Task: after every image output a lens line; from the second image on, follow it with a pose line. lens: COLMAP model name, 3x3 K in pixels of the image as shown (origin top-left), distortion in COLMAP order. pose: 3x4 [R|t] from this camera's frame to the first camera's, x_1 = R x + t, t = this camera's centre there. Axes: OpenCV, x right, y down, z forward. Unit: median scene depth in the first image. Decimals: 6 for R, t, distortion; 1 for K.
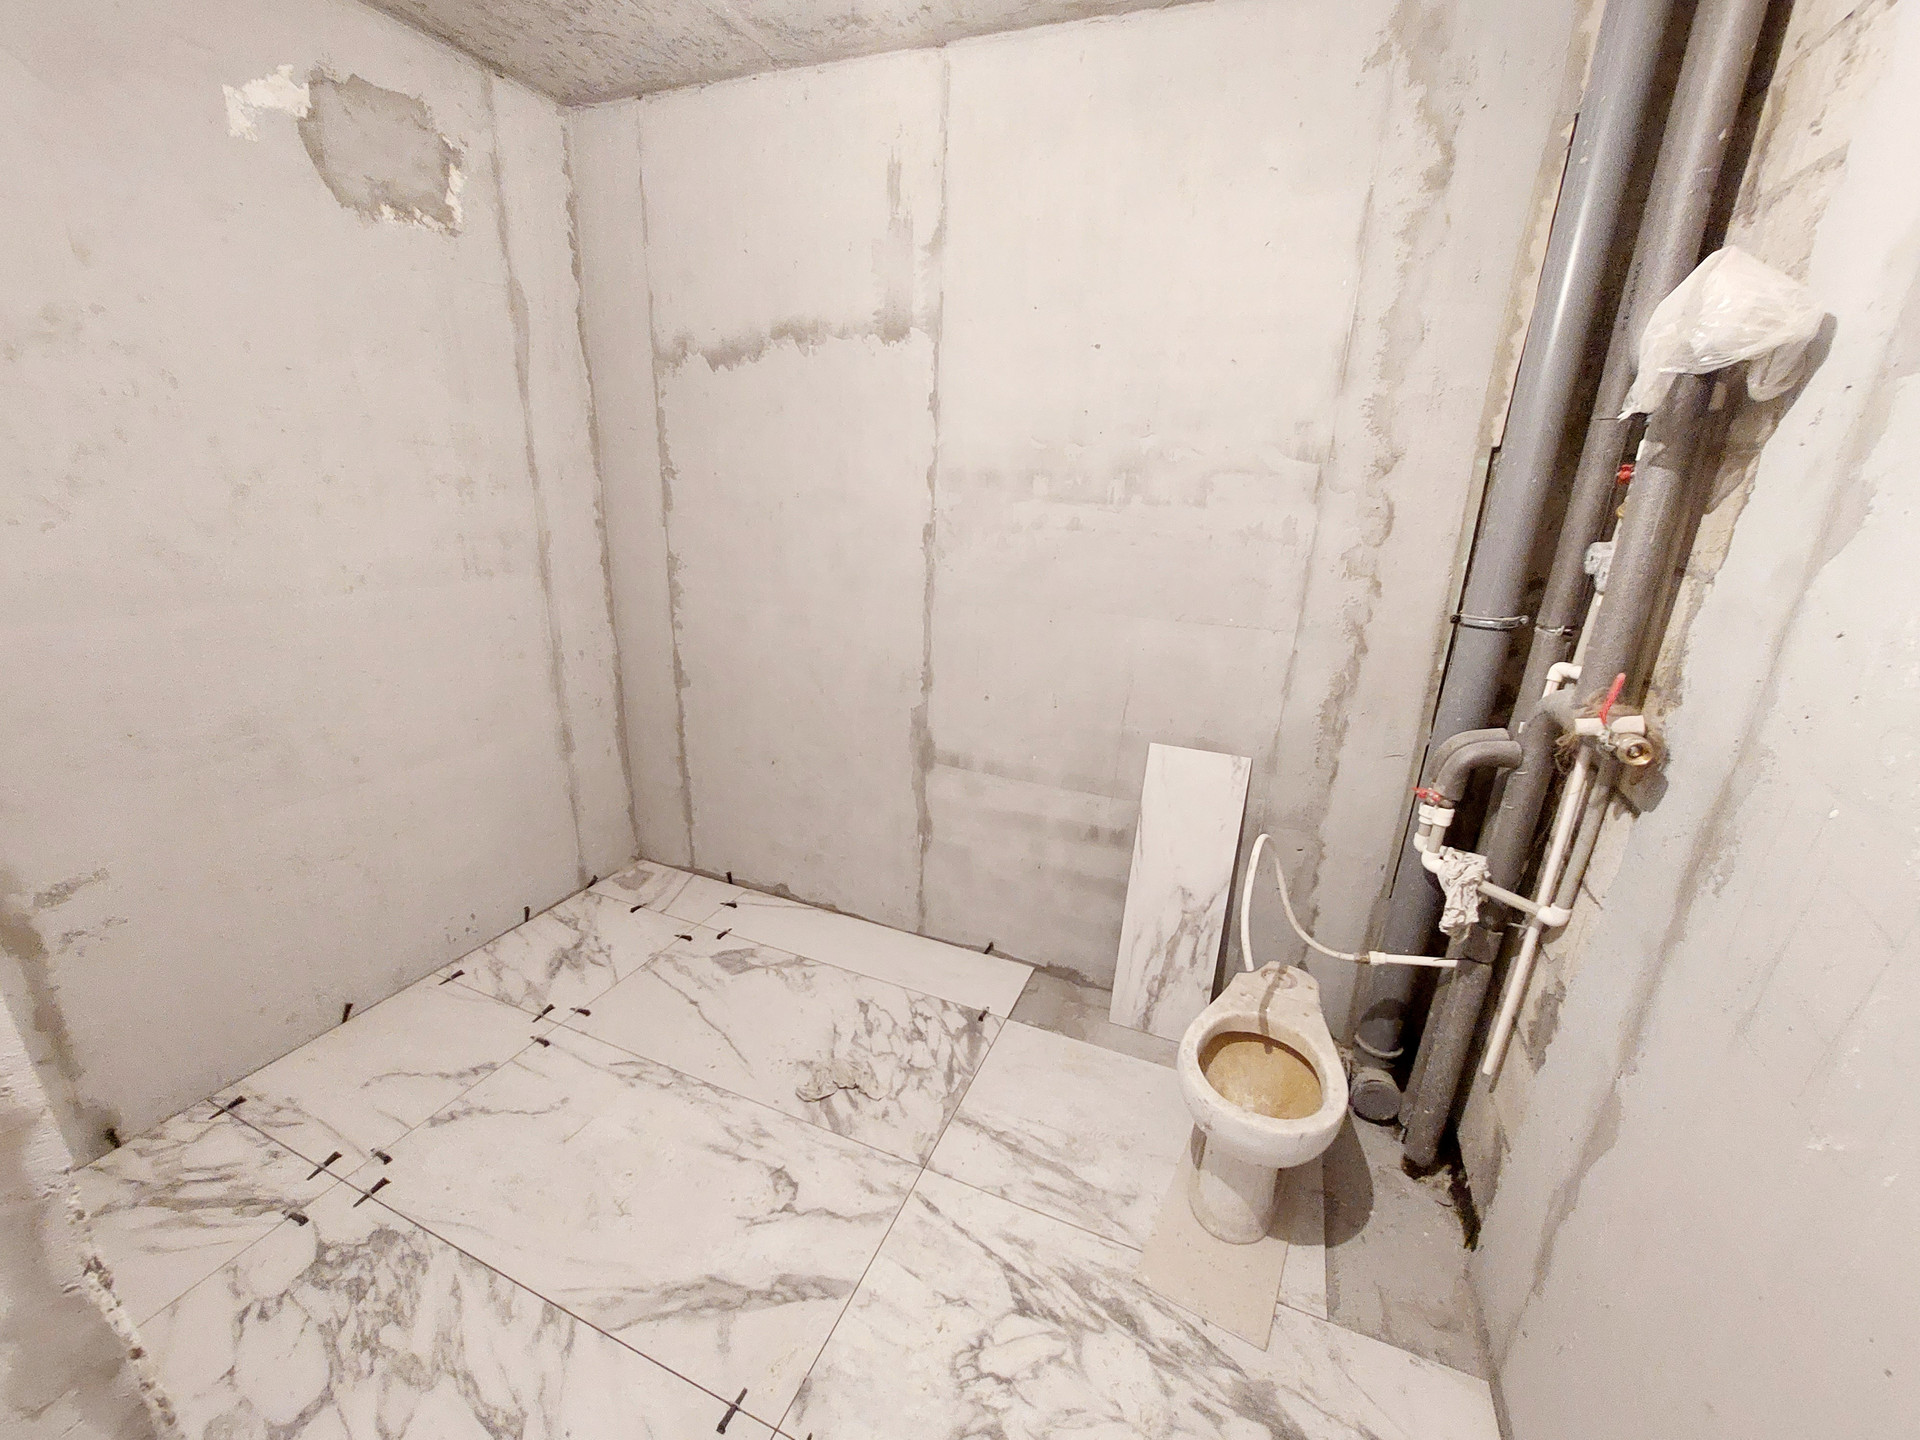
lens RADIAL K [[767.6, 0, 969.6], [0, 767.6, 727.9], [0, 0, 1]] dist [-0.014695, -0.001218]
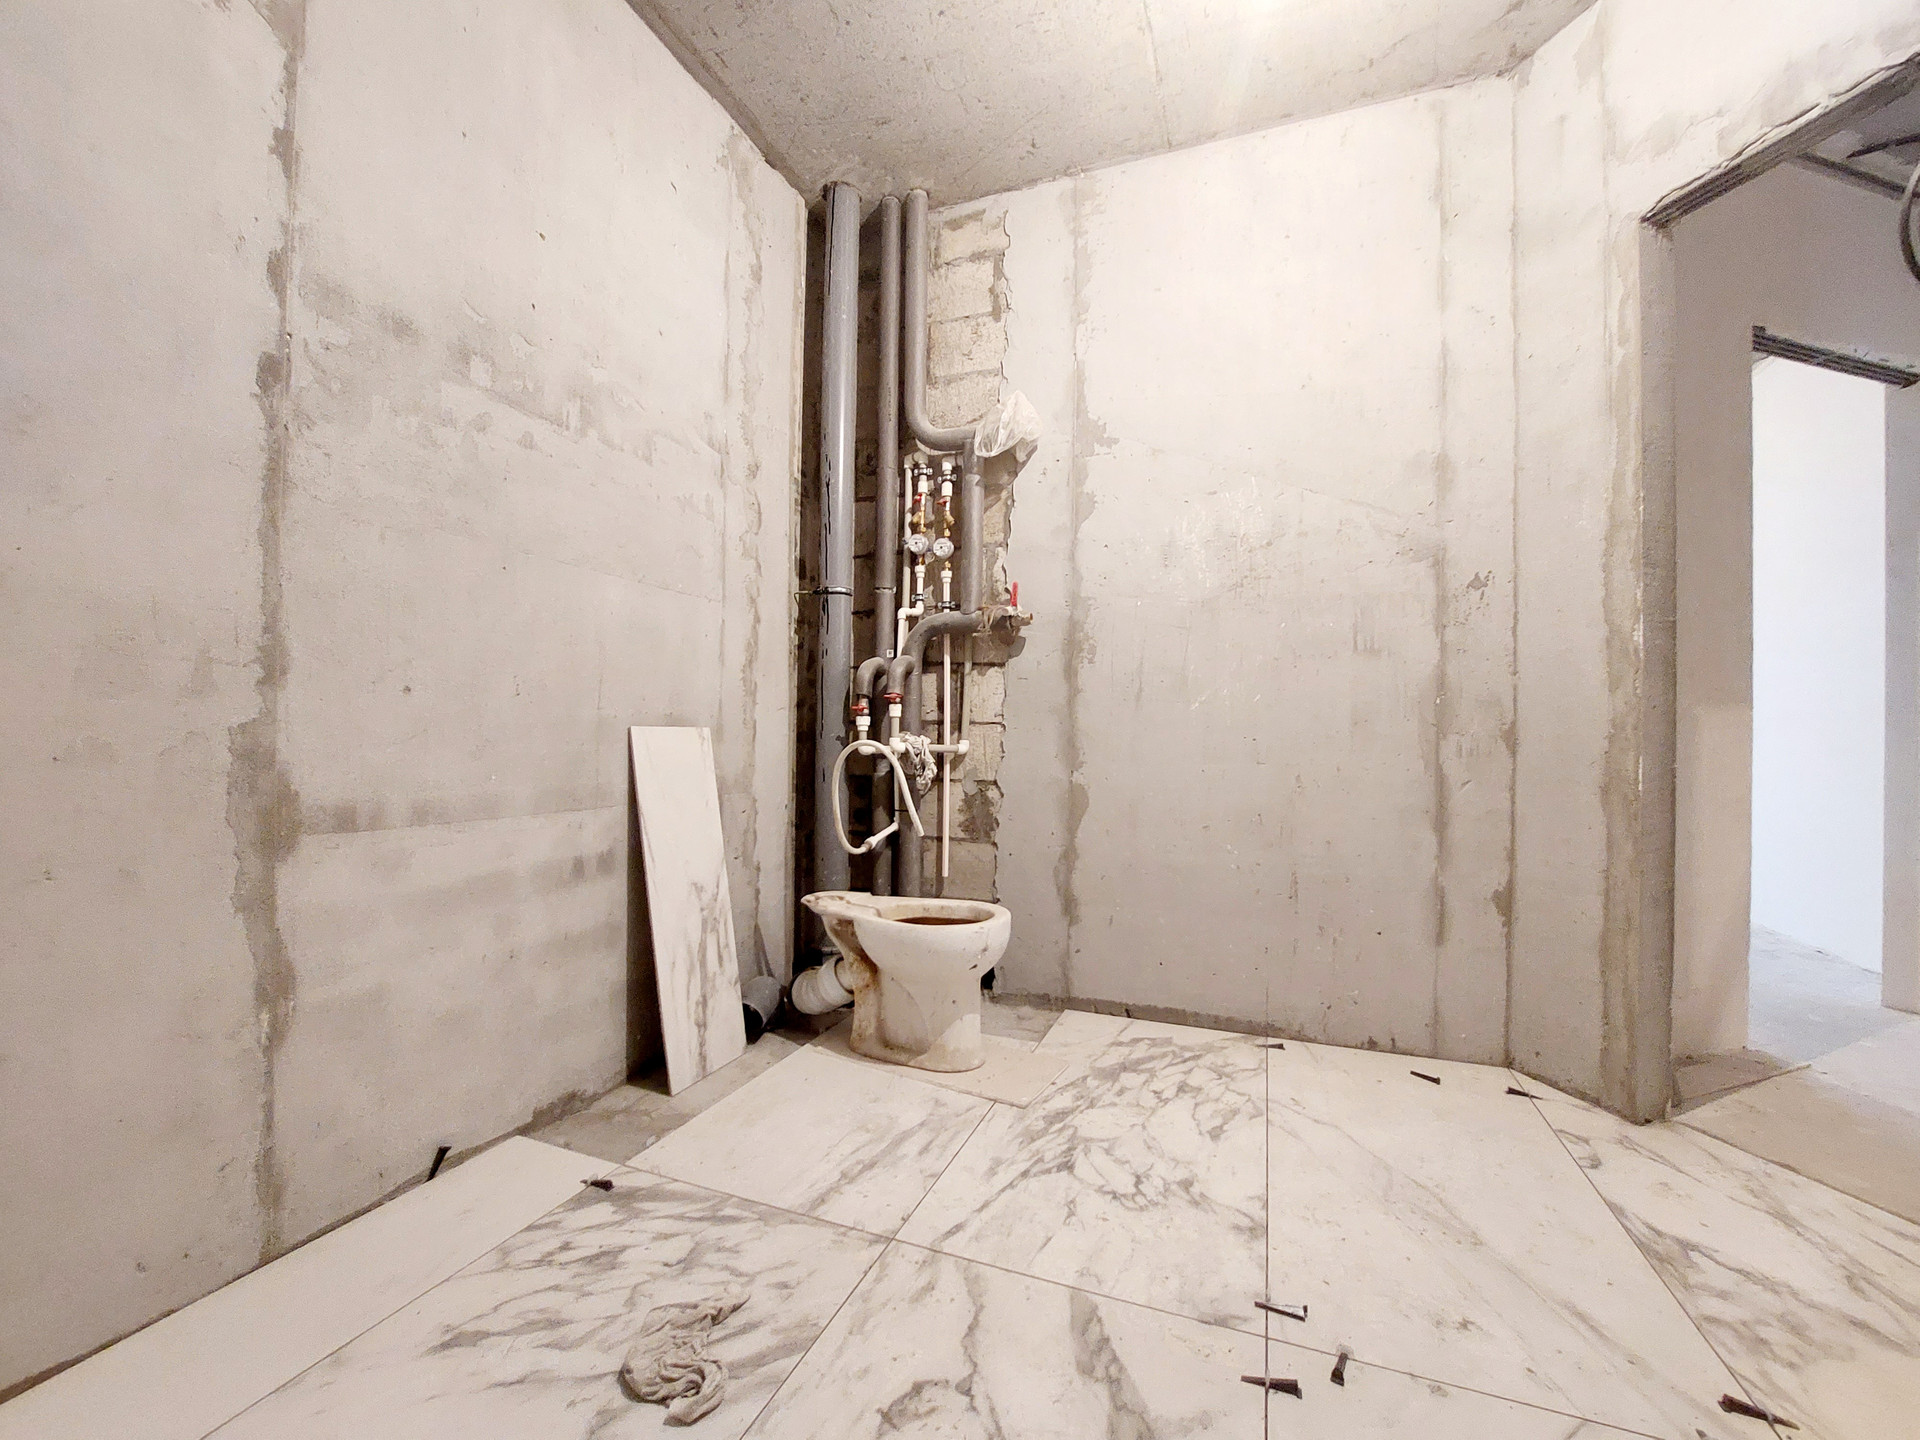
lens RADIAL K [[767.6, 0, 980.5], [0, 767.6, 730.4], [0, 0, 1]] dist [-0.014695, -0.001218]
pose [[-0.029676, -0.033944, 0.998983, -0.725589], [0.294073, 0.954895, 0.041182, 0.120390], [-0.955322, 0.294996, -0.018355, 0.774738]]
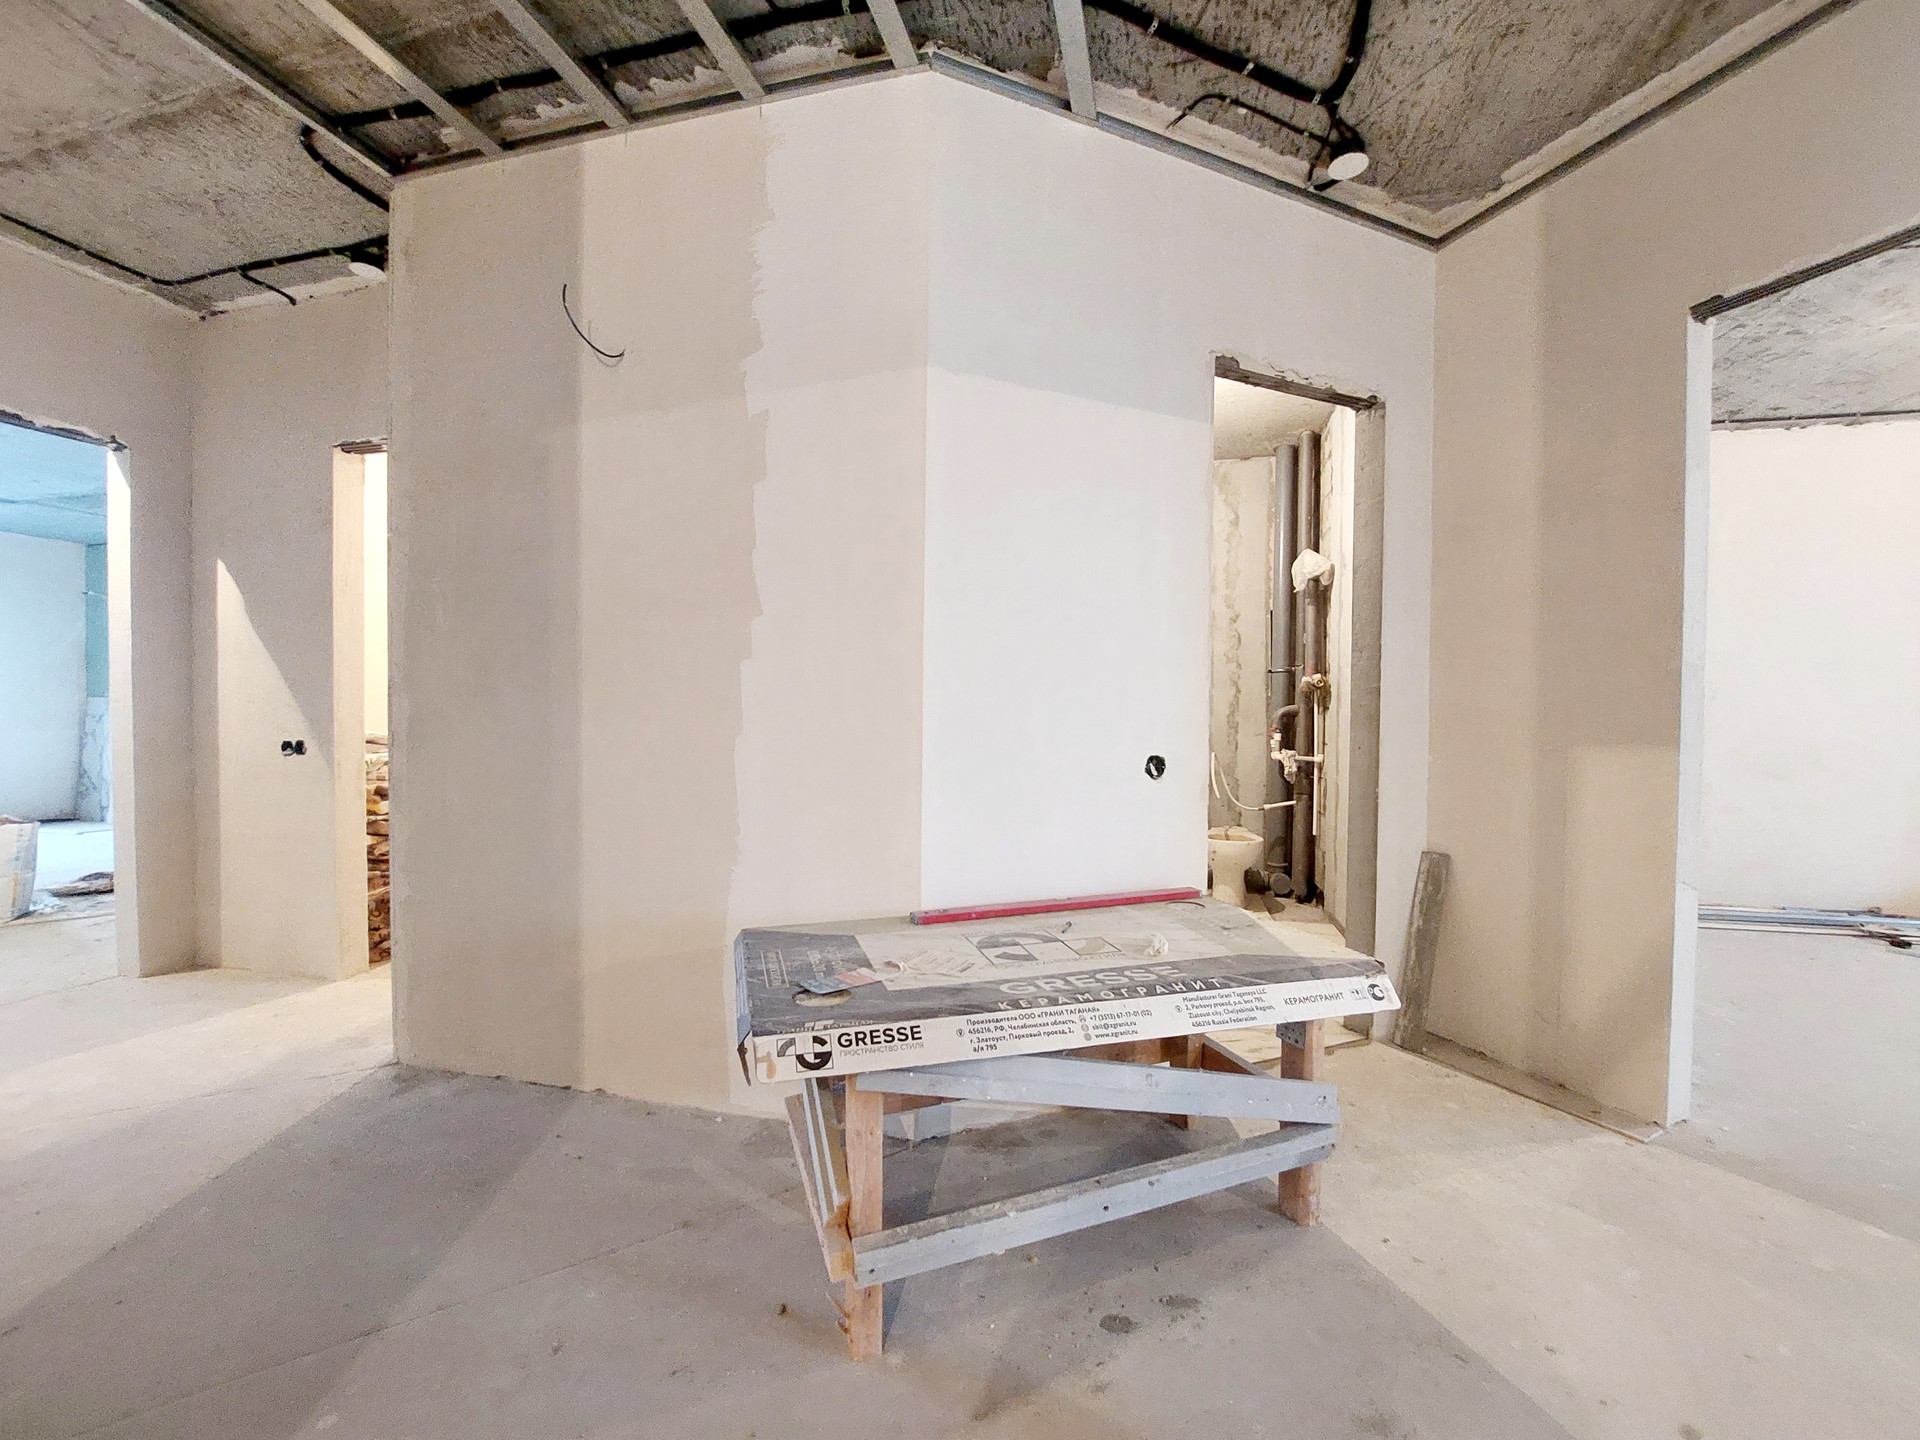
lens RADIAL K [[767.6, 0, 963.6], [0, 767.6, 729.0], [0, 0, 1]] dist [-0.014695, -0.001218]
pose [[0.990461, -0.036299, 0.132929, -0.705002], [0.074000, 0.953887, -0.290901, 0.681679], [-0.116240, 0.297962, 0.947474, -1.213201]]
